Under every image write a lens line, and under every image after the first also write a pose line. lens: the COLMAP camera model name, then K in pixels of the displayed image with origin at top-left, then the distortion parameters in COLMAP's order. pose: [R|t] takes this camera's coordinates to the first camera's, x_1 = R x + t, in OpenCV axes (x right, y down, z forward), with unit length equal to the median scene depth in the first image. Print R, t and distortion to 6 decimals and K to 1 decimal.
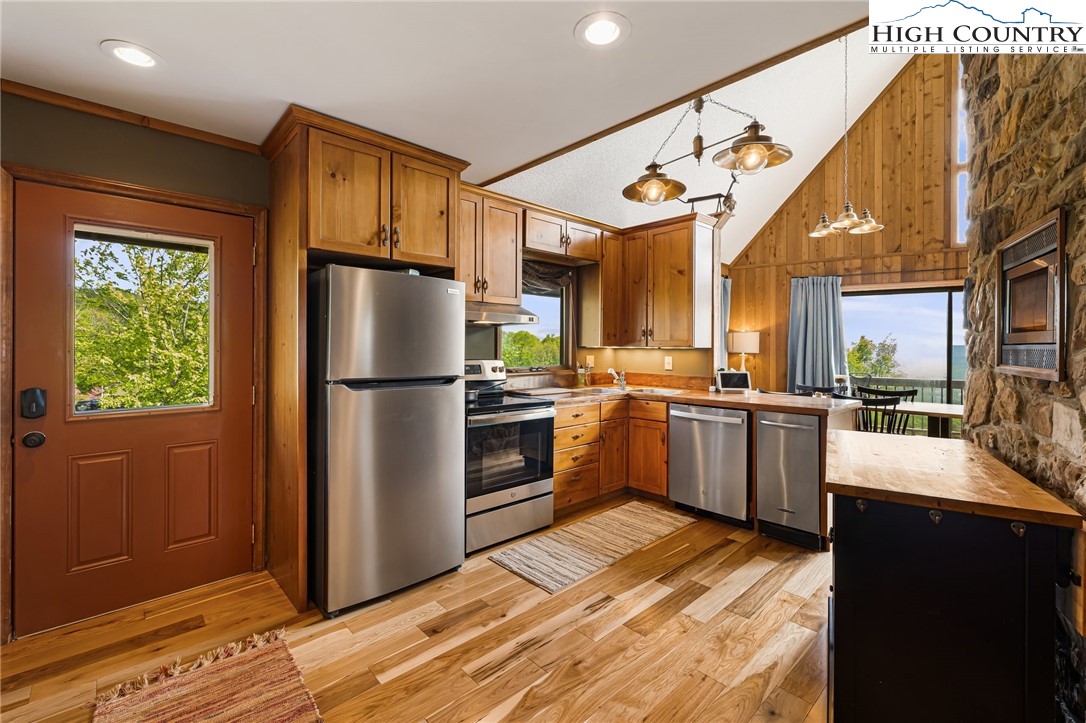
lens RADIAL K [[465.2, 0, 533.1], [0, 465.2, 348.1], [0, 0, 1]] dist [0.001559, 0.000173]
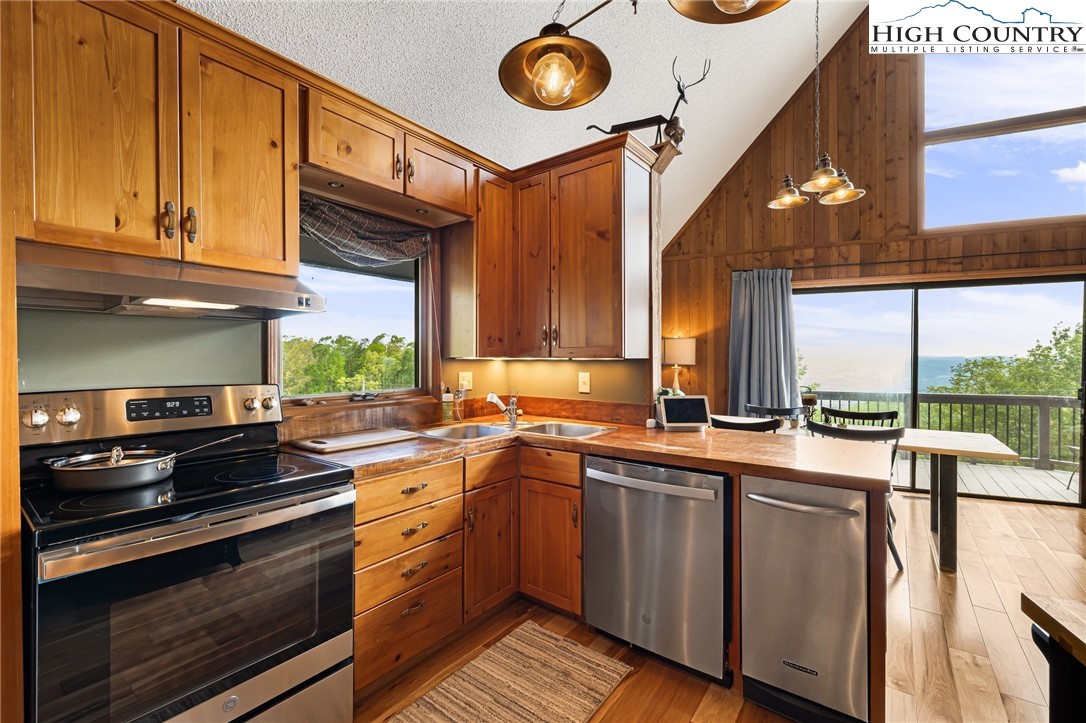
lens RADIAL K [[458.2, 0, 537.5], [0, 458.2, 361.3], [0, 0, 1]] dist [-0.000636, -0.000038]
pose [[0.985172, -0.007218, 0.171419, 0.121864], [0.006597, 0.999969, 0.004190, -0.000565], [-0.171444, -0.002997, 0.985189, 0.395573]]
